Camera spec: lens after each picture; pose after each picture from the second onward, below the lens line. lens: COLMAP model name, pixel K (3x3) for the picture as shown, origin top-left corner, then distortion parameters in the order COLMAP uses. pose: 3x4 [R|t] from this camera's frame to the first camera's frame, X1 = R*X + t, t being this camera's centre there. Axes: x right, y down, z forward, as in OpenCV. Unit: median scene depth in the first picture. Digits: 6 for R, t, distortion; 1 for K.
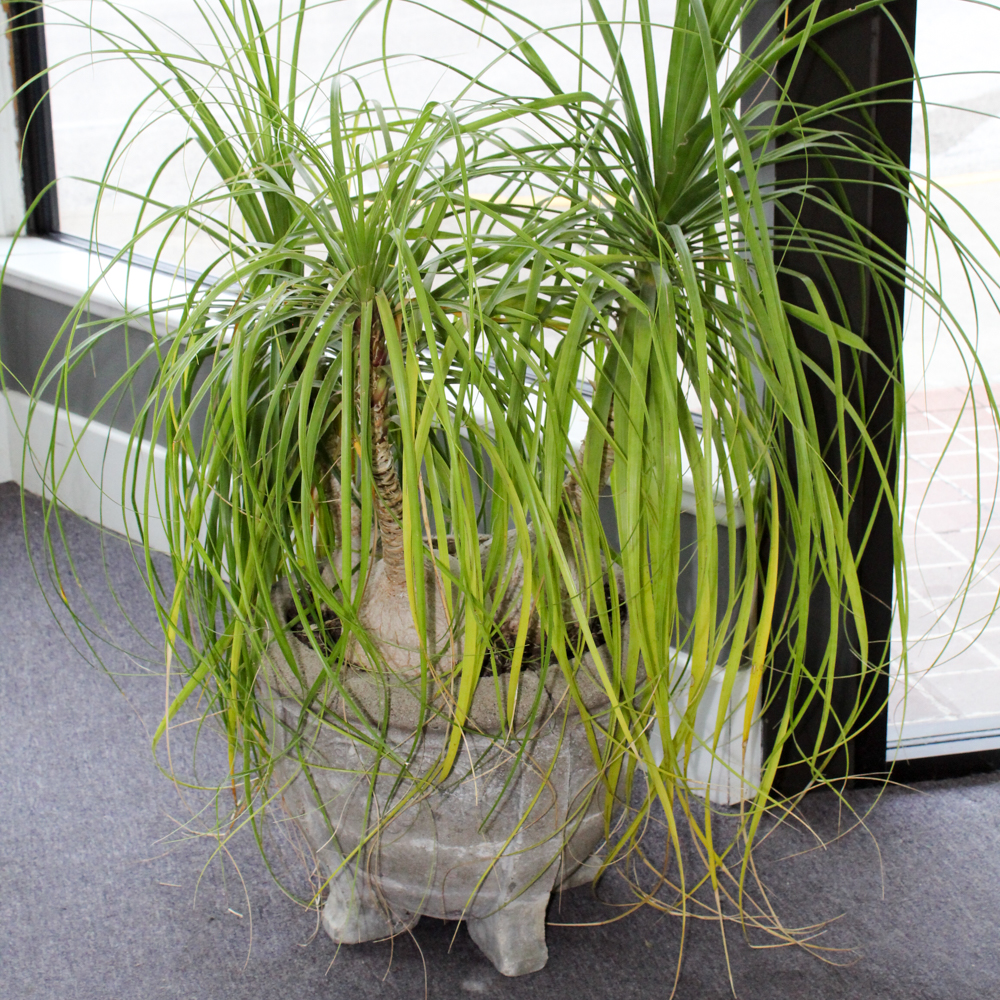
lens RADIAL K [[2112.6, 0, 498.6], [0, 2112.6, 496.5], [0, 0, 1]] dist [-0.037056, 0.000000]
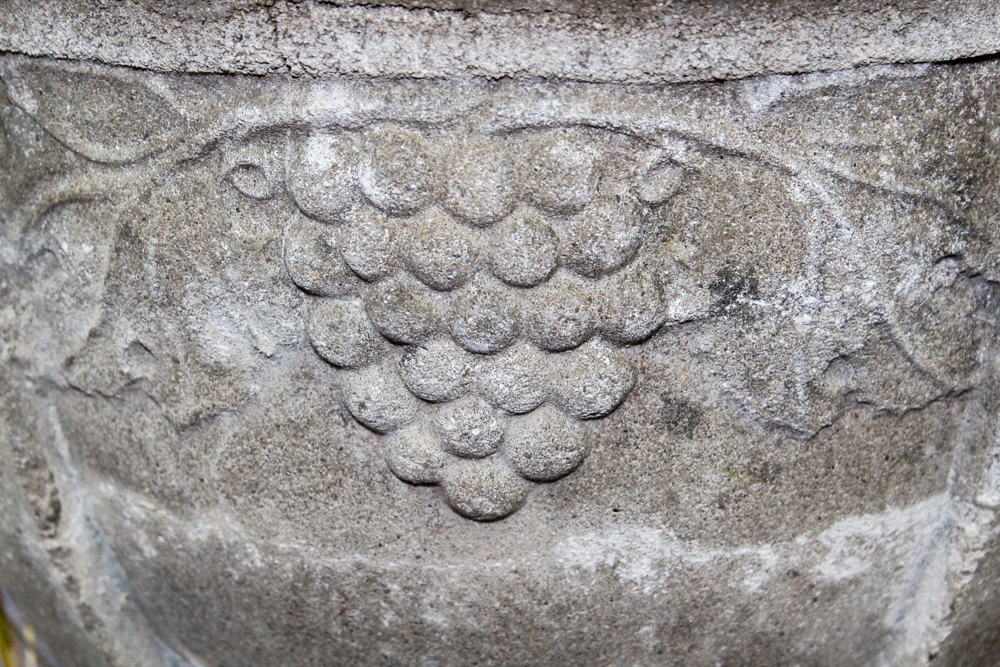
lens RADIAL K [[2316.2, 0, 503.5], [0, 2316.2, 336.4], [0, 0, 1]] dist [0.084310, 0.000000]
pose [[0.966083, -0.086432, 0.243337, -0.105376], [0.091002, 0.995822, -0.007581, 0.134806], [-0.241665, 0.029468, 0.969912, 0.710887]]
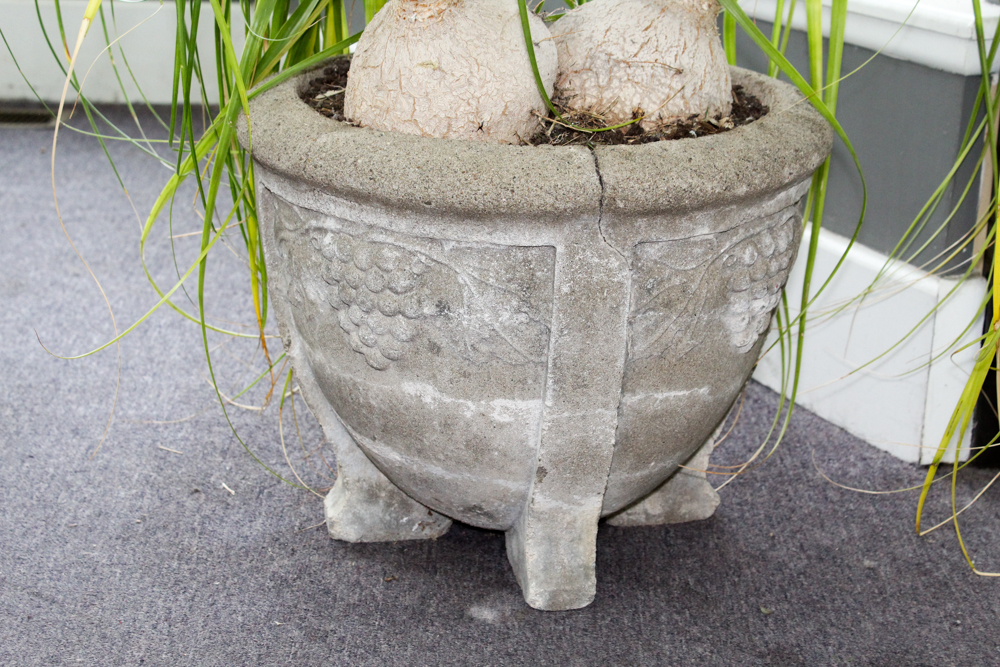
lens RADIAL K [[1817.8, 0, 504.2], [0, 1817.8, 336.2], [0, 0, 1]] dist [0.029325, 0.000000]
pose [[0.968009, 0.121454, -0.219561, 0.118175], [-0.123874, 0.992294, 0.002763, 0.135184], [0.218205, 0.024524, 0.975595, 0.393345]]
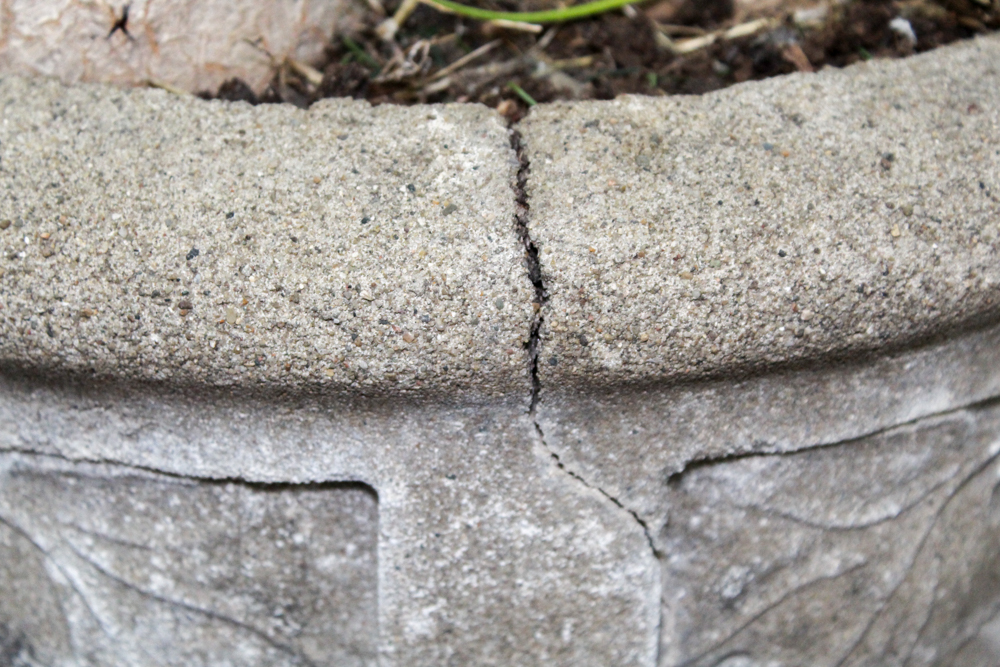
lens RADIAL K [[2316.2, 0, 496.1], [0, 2316.2, 332.1], [0, 0, 1]] dist [0.084310, 0.000000]
pose [[0.950375, 0.159983, -0.266819, 0.067505], [-0.128072, 0.982793, 0.133101, 0.069742], [0.283522, -0.092324, 0.954511, 0.752664]]
